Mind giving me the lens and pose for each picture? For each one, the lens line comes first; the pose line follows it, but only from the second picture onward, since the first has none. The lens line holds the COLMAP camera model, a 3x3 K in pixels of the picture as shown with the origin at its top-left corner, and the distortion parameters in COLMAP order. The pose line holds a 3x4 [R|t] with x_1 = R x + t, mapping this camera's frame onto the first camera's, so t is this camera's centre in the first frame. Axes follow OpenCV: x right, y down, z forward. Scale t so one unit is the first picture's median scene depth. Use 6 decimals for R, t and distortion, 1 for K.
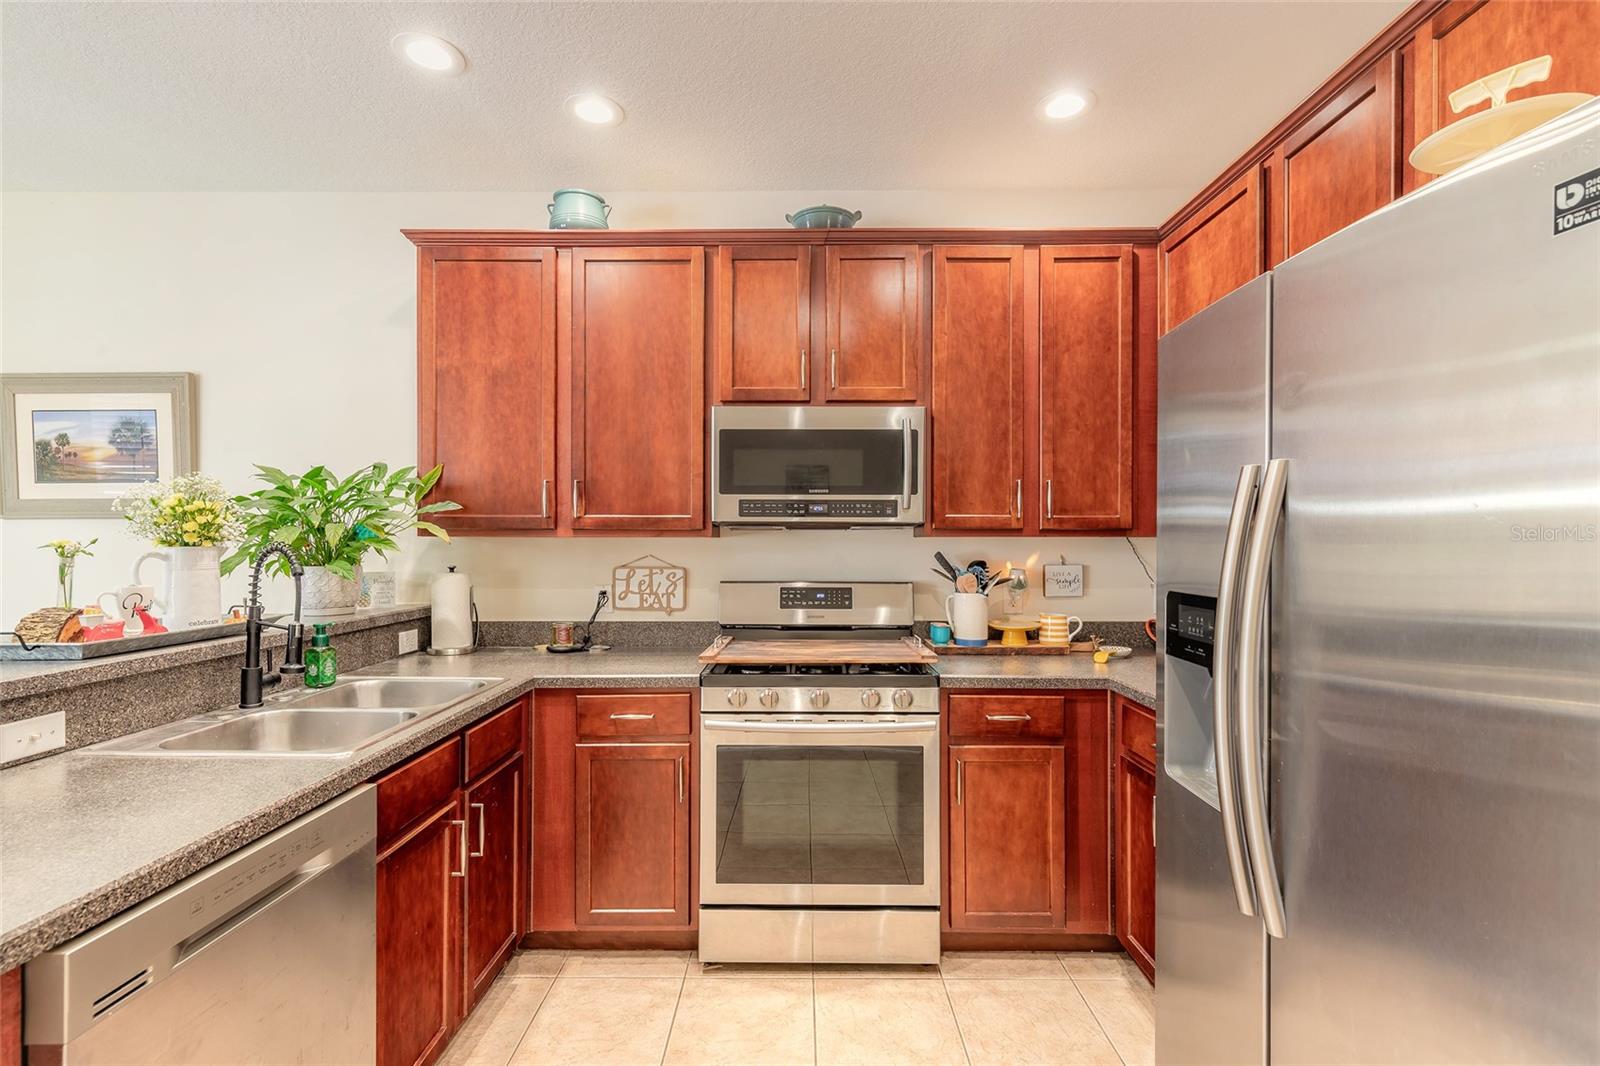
lens RADIAL K [[725.1, 0, 791.6], [0, 725.1, 545.2], [0, 0, 1]] dist [0.007935, -0.001497]
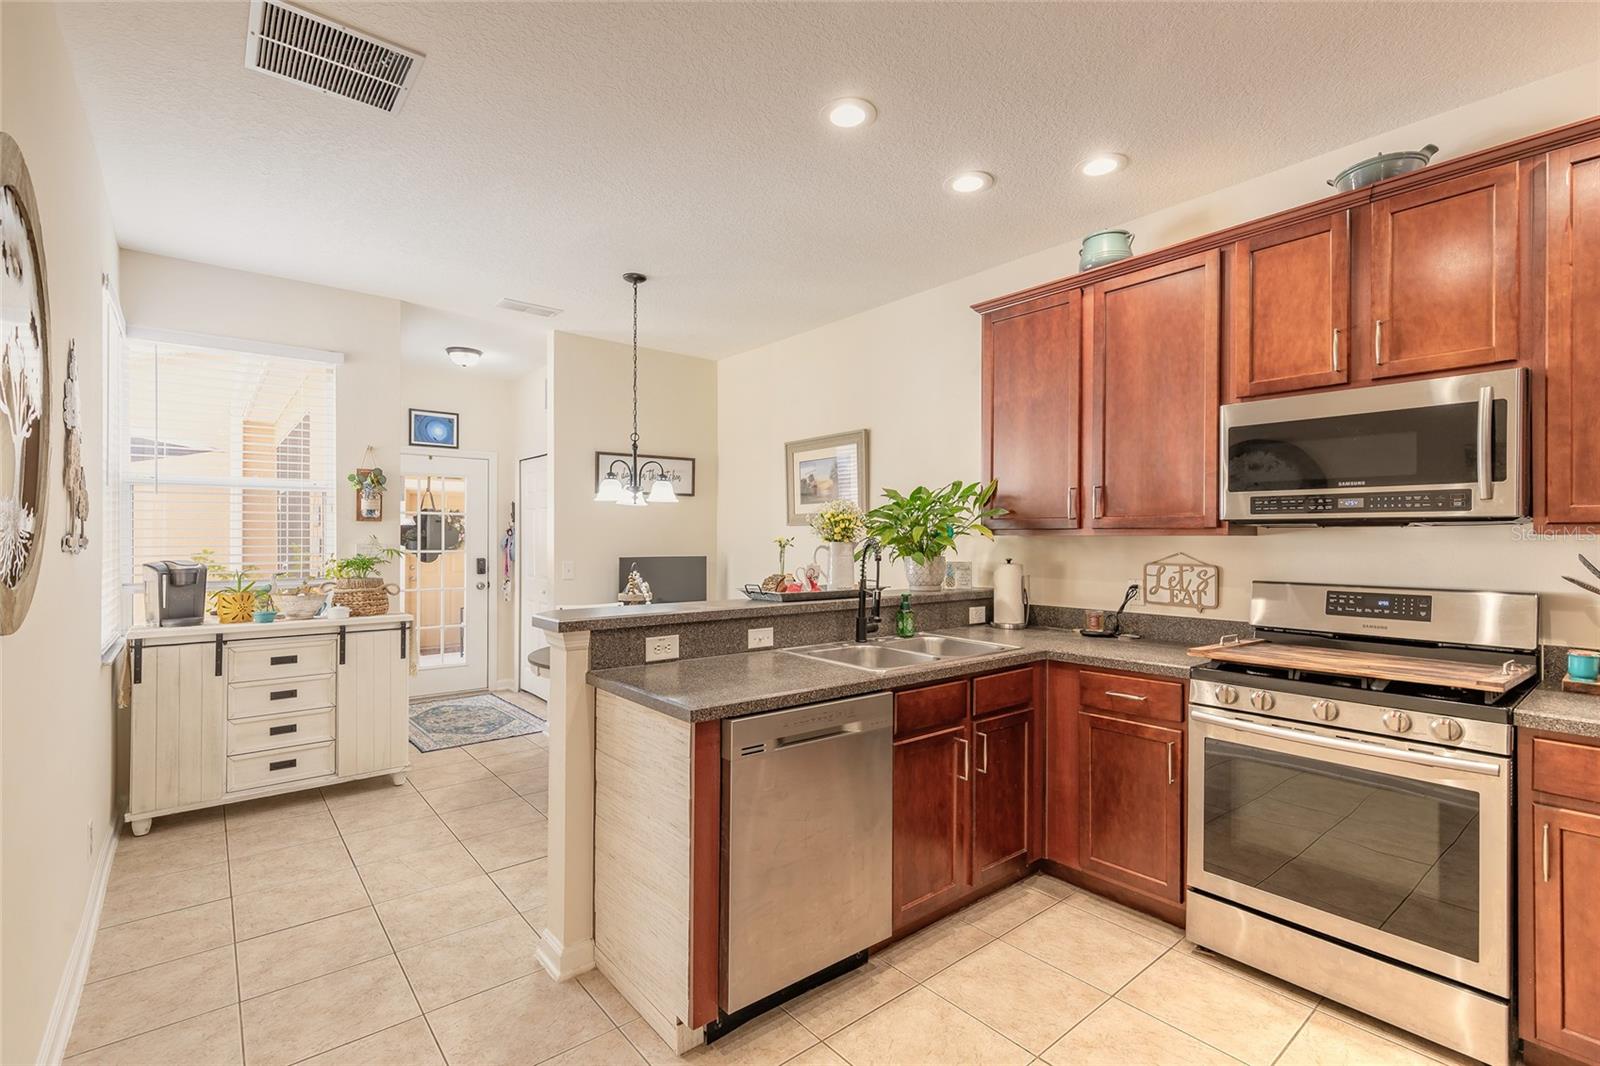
lens RADIAL K [[725.1, 0, 804.0], [0, 725.1, 539.3], [0, 0, 1]] dist [0.007935, -0.001497]
pose [[0.647950, 0.002248, -0.761679, 0.276529], [-0.005554, 0.999983, -0.001774, -0.000722], [0.761663, 0.005380, 0.647952, -0.093184]]
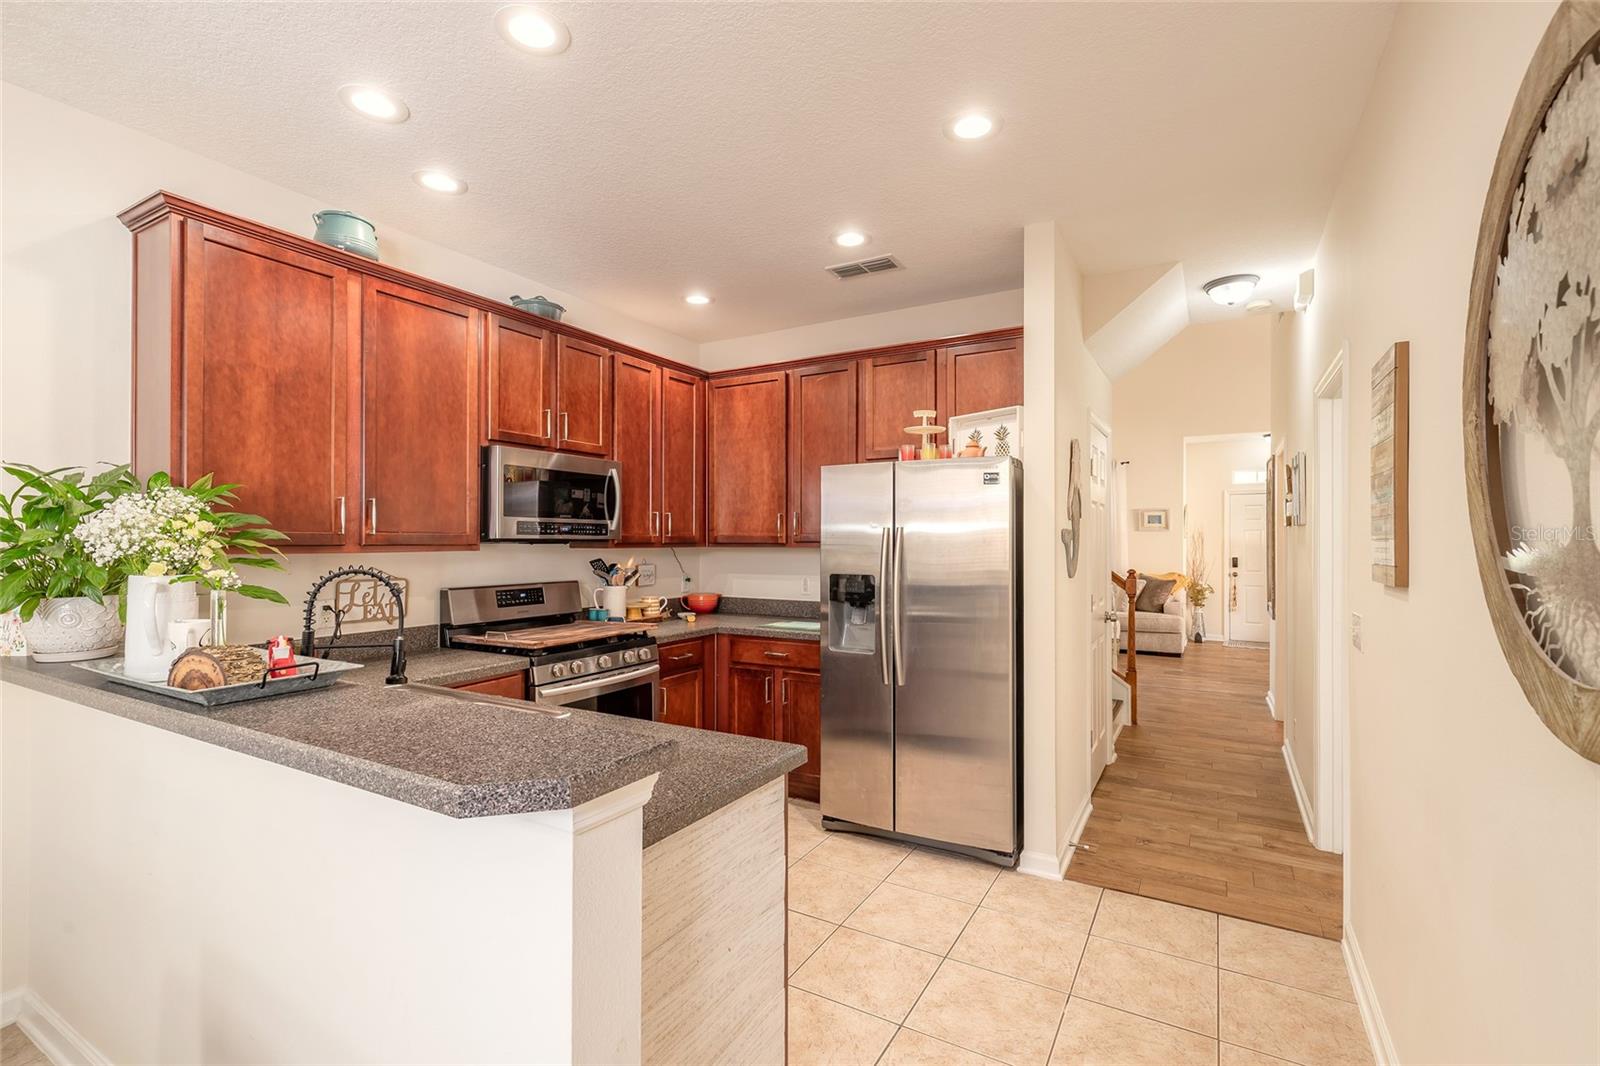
lens RADIAL K [[725.1, 0, 790.3], [0, 725.1, 535.9], [0, 0, 1]] dist [0.007935, -0.001497]
pose [[0.498947, 0.002503, 0.866629, -0.897323], [0.003639, 0.999981, -0.004982, -0.028120], [-0.866625, 0.005639, 0.498928, -0.044898]]
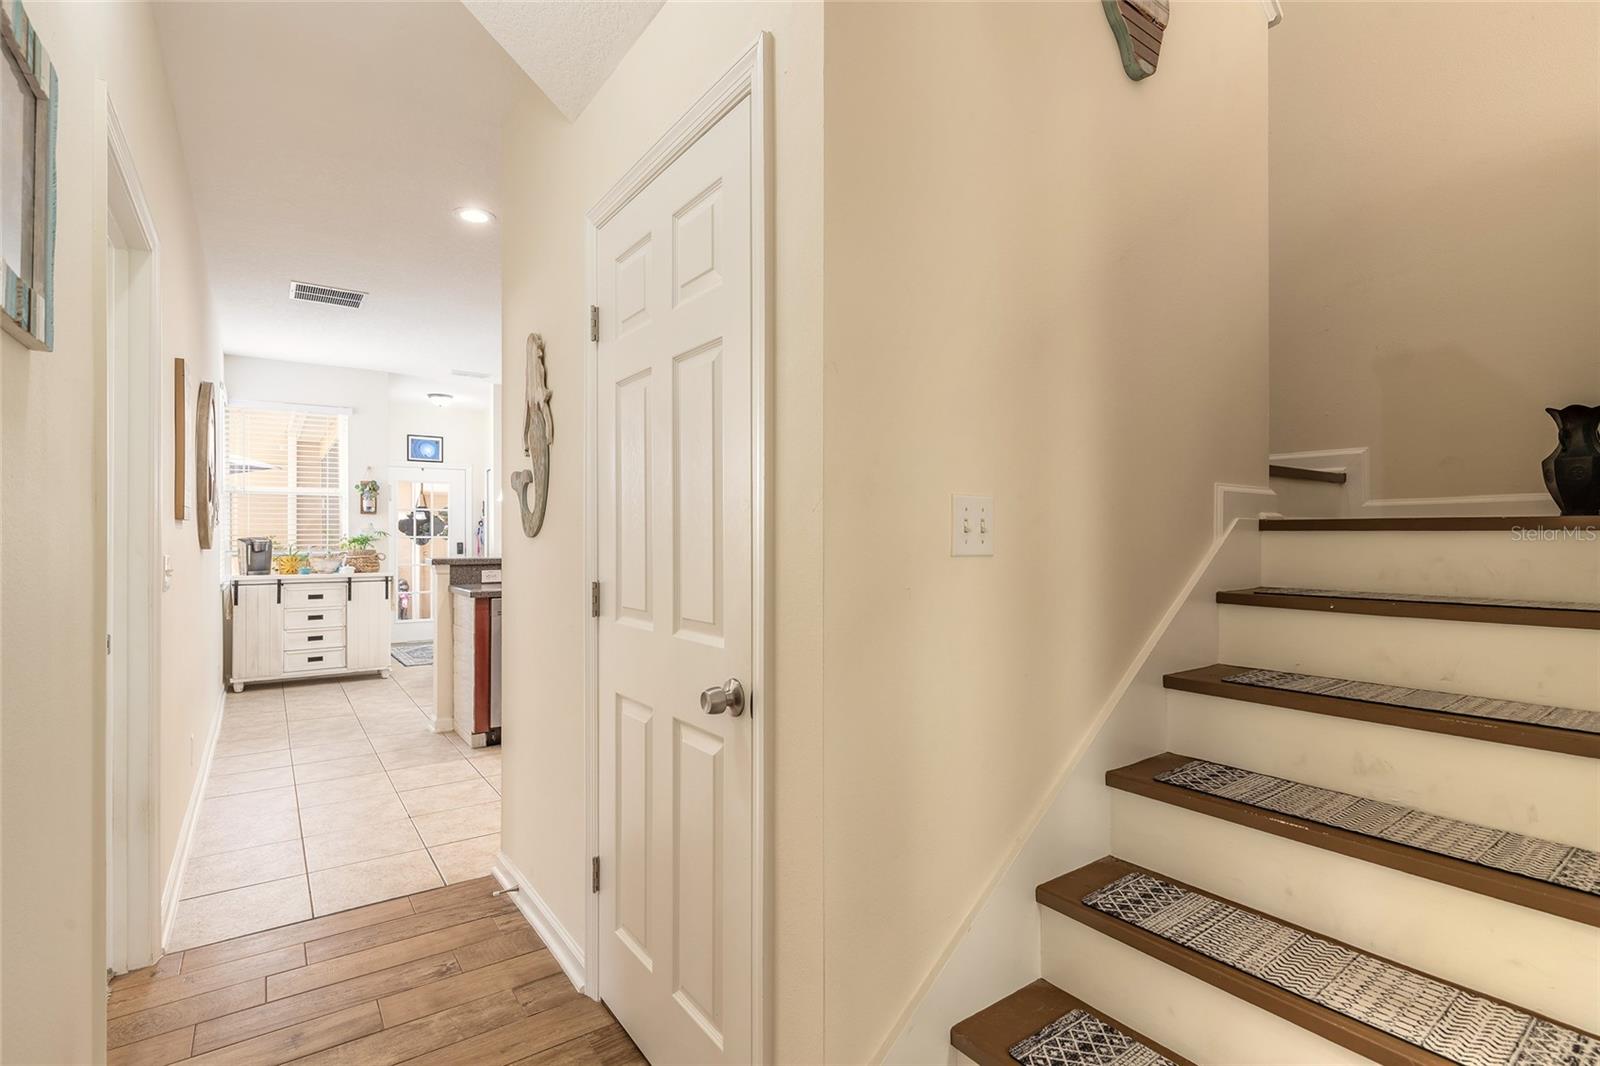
lens RADIAL K [[754.9, 0, 799.1], [0, 754.9, 539.2], [0, 0, 1]] dist [-0.004855, 0.001607]
pose [[0.588124, 0.002119, -0.808768, 1.427438], [-0.002751, 0.999996, 0.000619, 0.043562], [0.808766, 0.001861, 0.588128, -0.114713]]
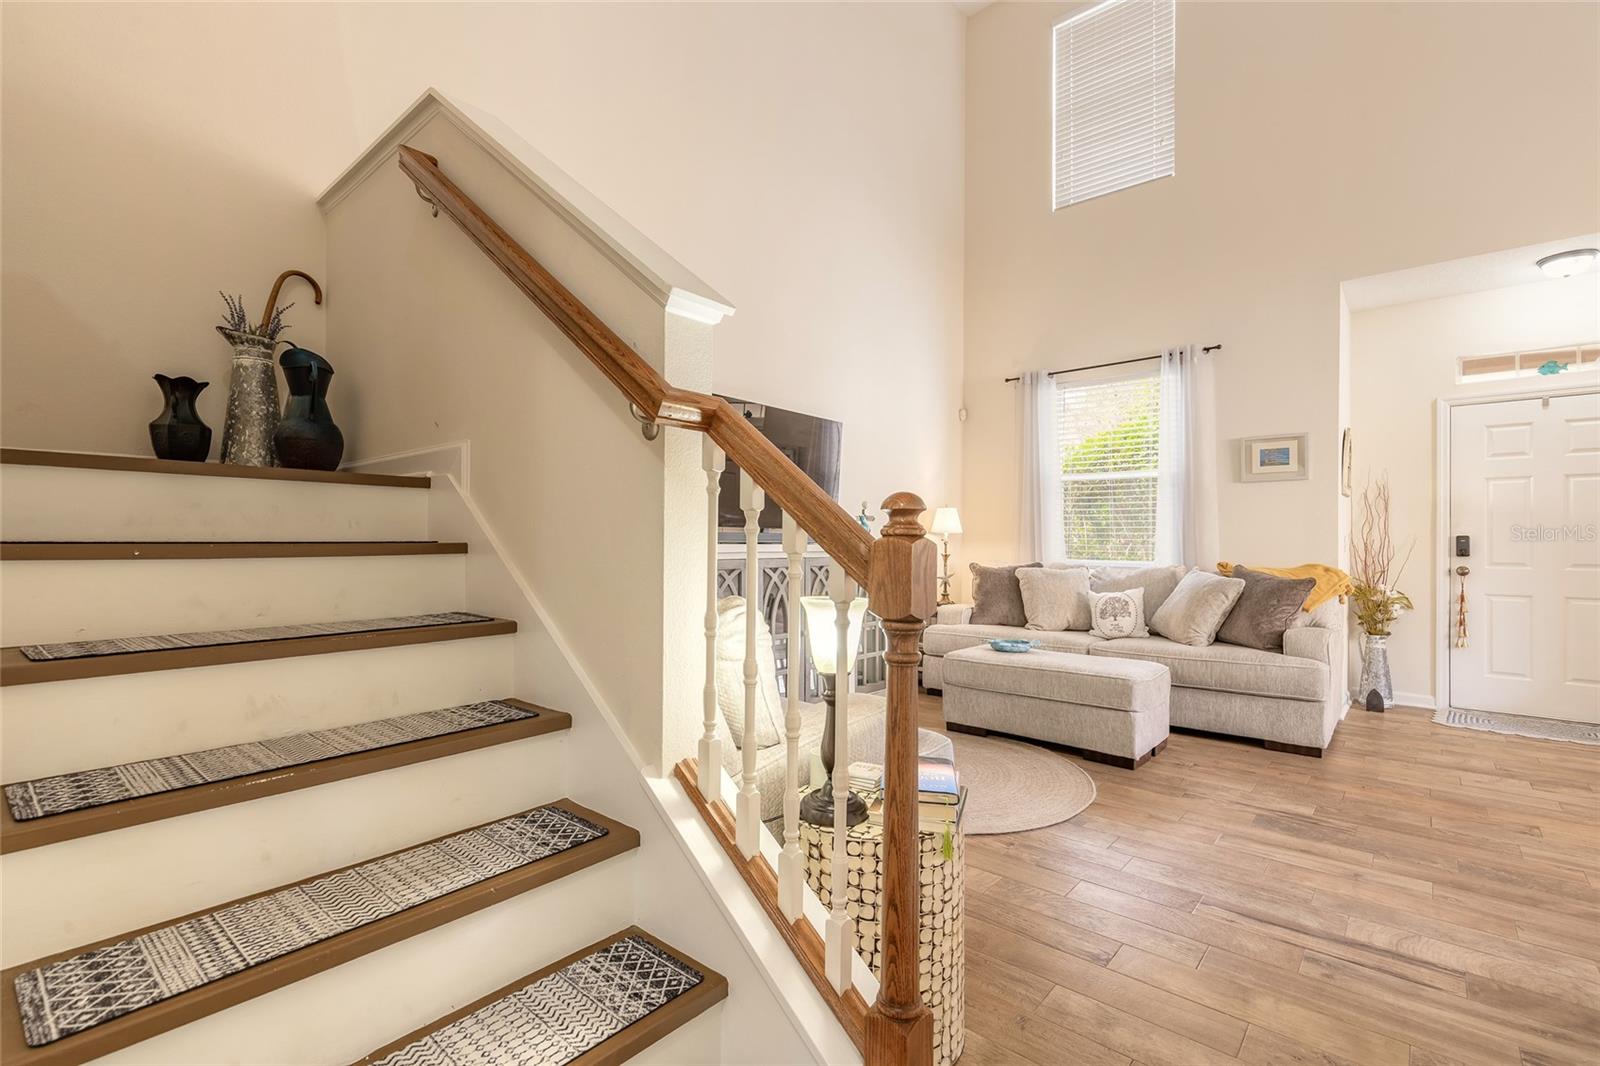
lens RADIAL K [[725.1, 0, 796.1], [0, 725.1, 538.6], [0, 0, 1]] dist [0.007935, -0.001497]
pose [[0.647469, 0.004926, 0.762076, 1.079566], [-0.001012, 0.999984, -0.005604, 0.092872], [-0.762091, 0.002857, 0.647464, -0.072744]]
